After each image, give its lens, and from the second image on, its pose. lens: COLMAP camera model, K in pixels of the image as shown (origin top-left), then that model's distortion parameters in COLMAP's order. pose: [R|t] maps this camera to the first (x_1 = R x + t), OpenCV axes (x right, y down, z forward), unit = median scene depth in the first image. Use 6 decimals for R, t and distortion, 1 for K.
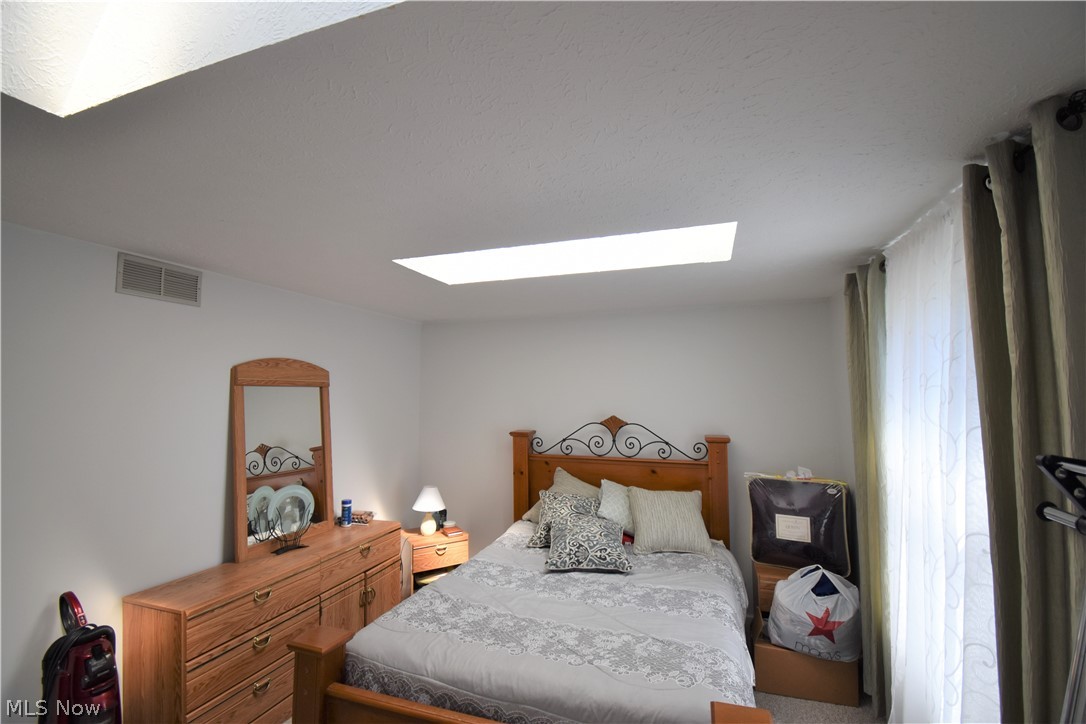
lens RADIAL K [[477.0, 0, 543.0], [0, 477.0, 362.0], [0, 0, 1]] dist [0.001245, -0.000132]
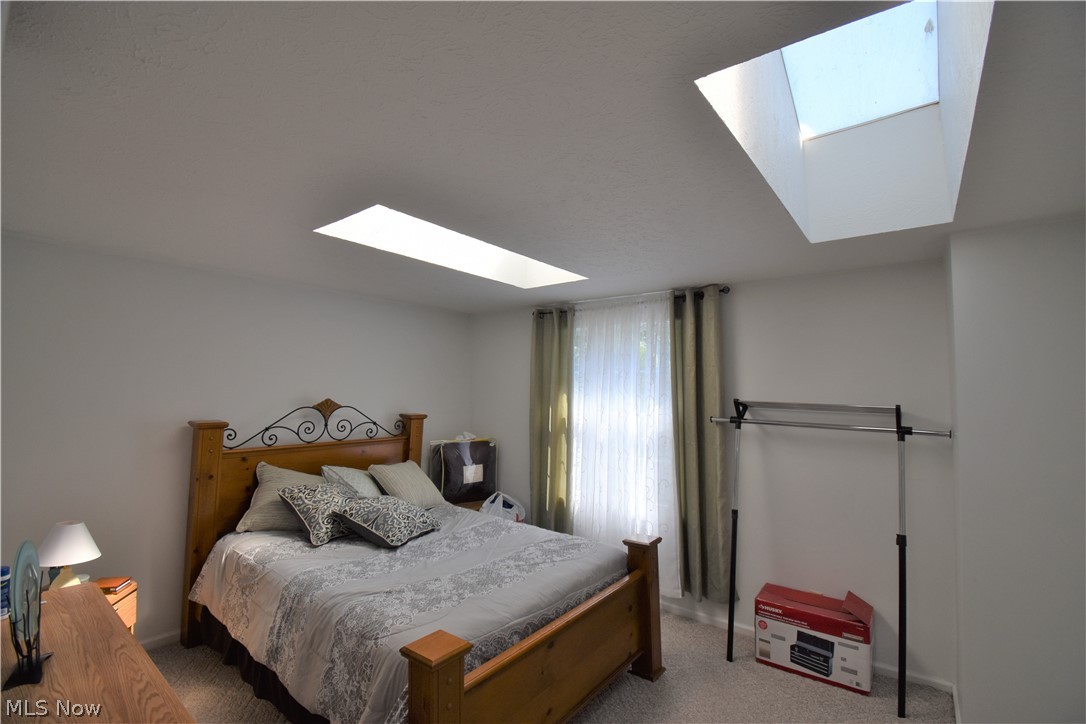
lens RADIAL K [[477.0, 0, 543.0], [0, 477.0, 362.0], [0, 0, 1]] dist [0.001245, -0.000132]
pose [[0.329756, 0.061471, 0.942063, -0.734934], [-0.075986, 0.996369, -0.038416, 0.051482], [-0.941003, -0.058916, 0.333230, 0.334028]]
